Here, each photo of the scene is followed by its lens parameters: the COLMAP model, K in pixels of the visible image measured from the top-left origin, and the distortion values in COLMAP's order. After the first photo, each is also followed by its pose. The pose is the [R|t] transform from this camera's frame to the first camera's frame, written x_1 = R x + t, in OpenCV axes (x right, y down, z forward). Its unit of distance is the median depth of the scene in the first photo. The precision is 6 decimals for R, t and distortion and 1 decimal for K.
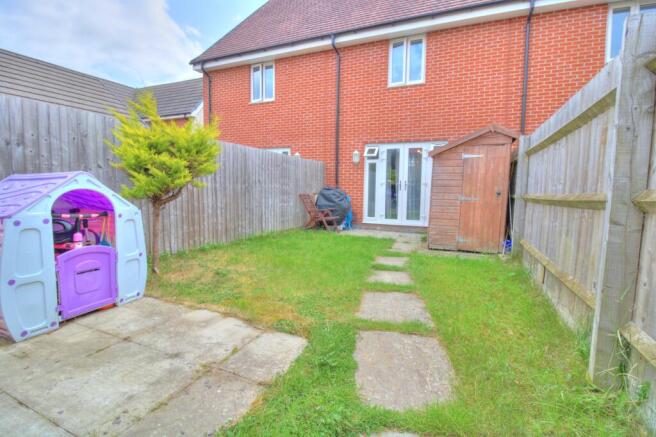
lens RADIAL K [[305.5, 0, 331.4], [0, 305.5, 217.4], [0, 0, 1]] dist [-0.006821, -0.009342]
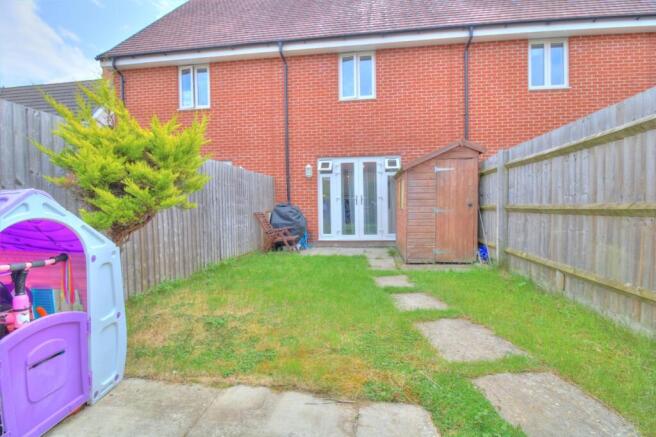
lens RADIAL K [[305.5, 0, 328.2], [0, 305.5, 217.0], [0, 0, 1]] dist [-0.006821, -0.009342]
pose [[0.959272, -0.041927, 0.279356, -0.203886], [0.056240, 0.997473, -0.043415, -0.018859], [-0.276830, 0.057357, 0.959206, 0.132629]]
